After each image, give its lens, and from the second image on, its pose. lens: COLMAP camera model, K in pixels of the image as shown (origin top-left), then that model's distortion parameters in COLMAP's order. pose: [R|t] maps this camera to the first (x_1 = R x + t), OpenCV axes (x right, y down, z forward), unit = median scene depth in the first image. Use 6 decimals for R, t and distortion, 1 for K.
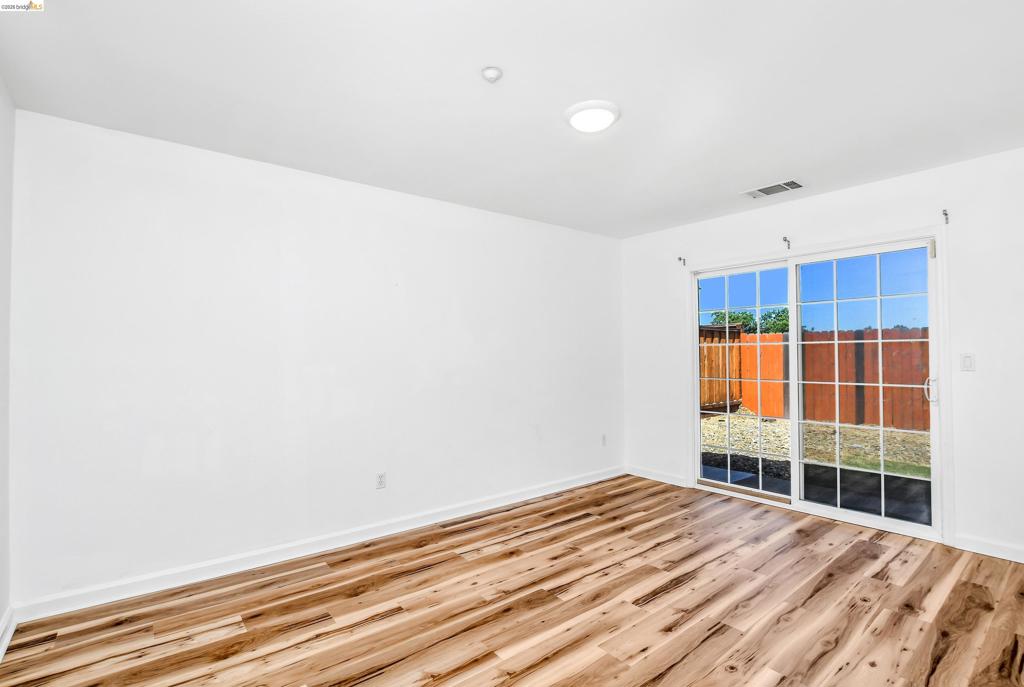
lens RADIAL K [[473.9, 0, 512.0], [0, 473.9, 343.5], [0, 0, 1]] dist [0.000150, -0.000283]
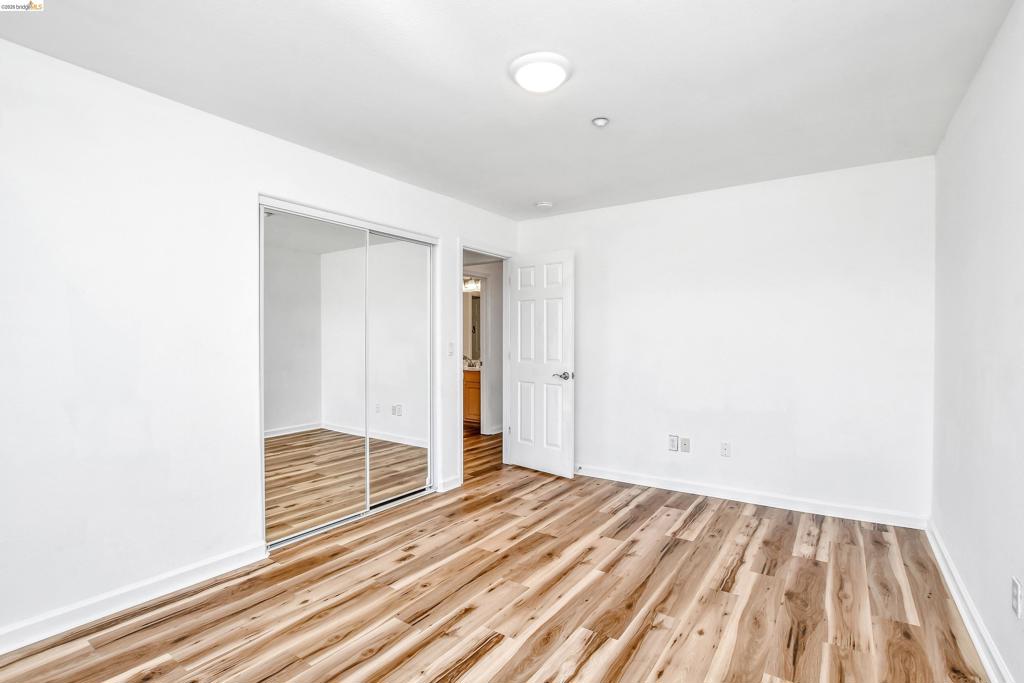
lens RADIAL K [[484.1, 0, 509.4], [0, 484.1, 348.9], [0, 0, 1]] dist [-0.027423, 0.000374]
pose [[-0.957223, 0.009665, -0.289191, 0.510850], [0.012511, 0.999890, -0.007994, 0.050174], [0.289081, -0.011270, -0.957238, 1.917514]]
